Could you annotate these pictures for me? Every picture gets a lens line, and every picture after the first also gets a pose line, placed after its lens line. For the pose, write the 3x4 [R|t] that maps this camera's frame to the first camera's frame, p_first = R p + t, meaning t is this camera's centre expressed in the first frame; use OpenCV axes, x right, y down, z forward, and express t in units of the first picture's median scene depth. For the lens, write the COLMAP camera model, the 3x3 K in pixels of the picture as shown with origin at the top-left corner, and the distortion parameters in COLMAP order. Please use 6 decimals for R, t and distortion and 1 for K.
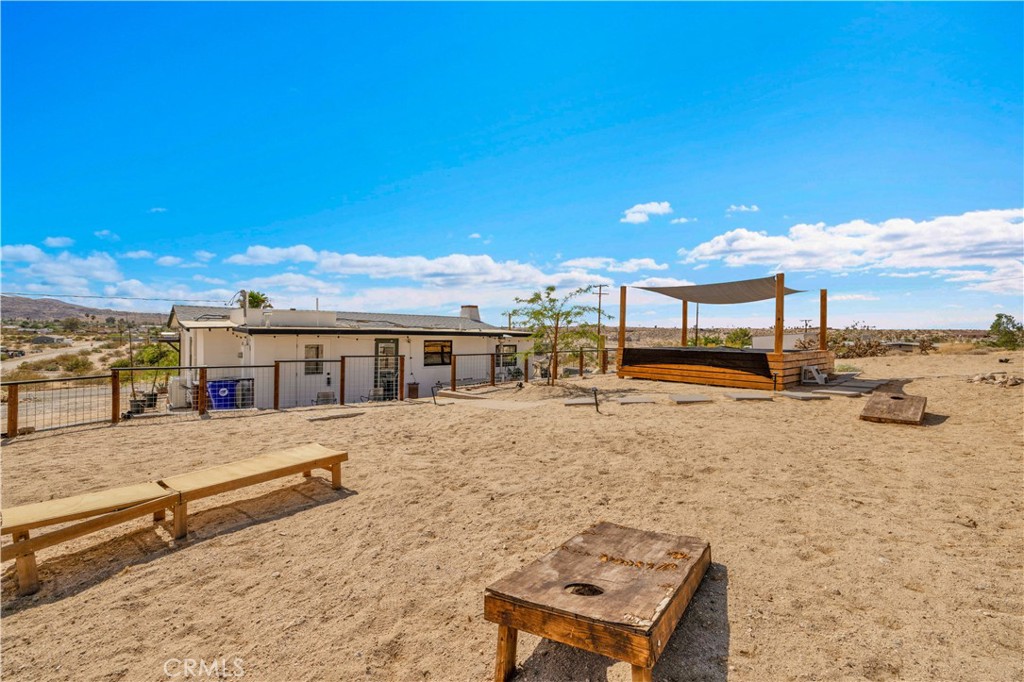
lens RADIAL K [[435.7, 0, 508.6], [0, 435.7, 330.7], [0, 0, 1]] dist [0.000702, 0.000149]
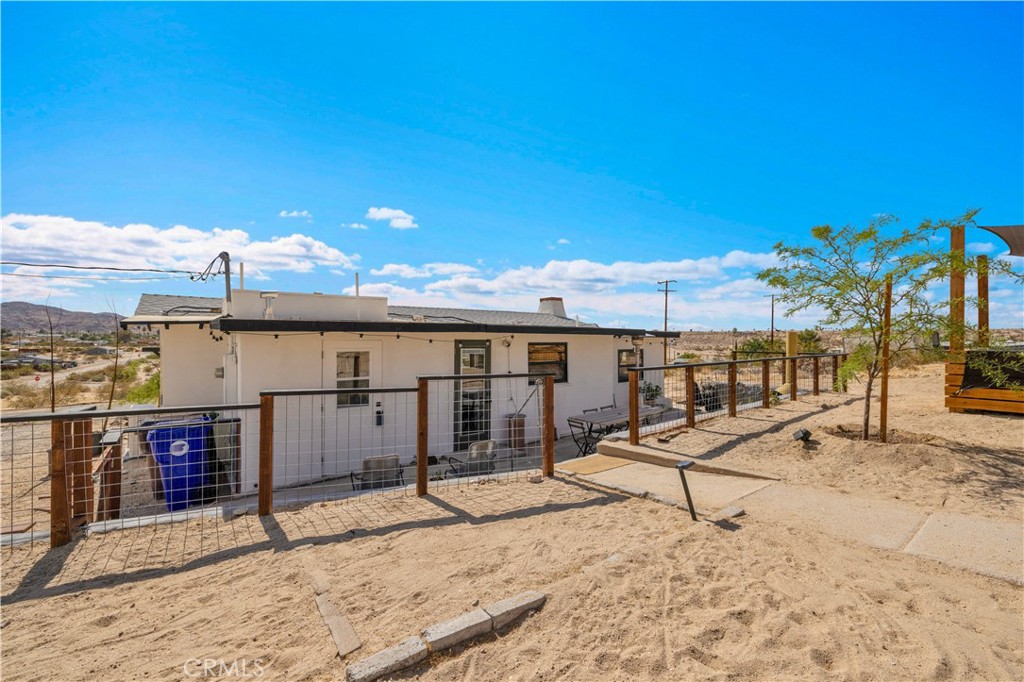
lens RADIAL K [[435.7, 0, 508.6], [0, 435.7, 330.7], [0, 0, 1]] dist [0.000702, 0.000149]
pose [[0.997575, -0.015004, -0.067959, -0.182938], [0.014061, 0.999798, -0.014343, 0.013997], [0.068160, 0.013352, 0.997585, 0.399649]]
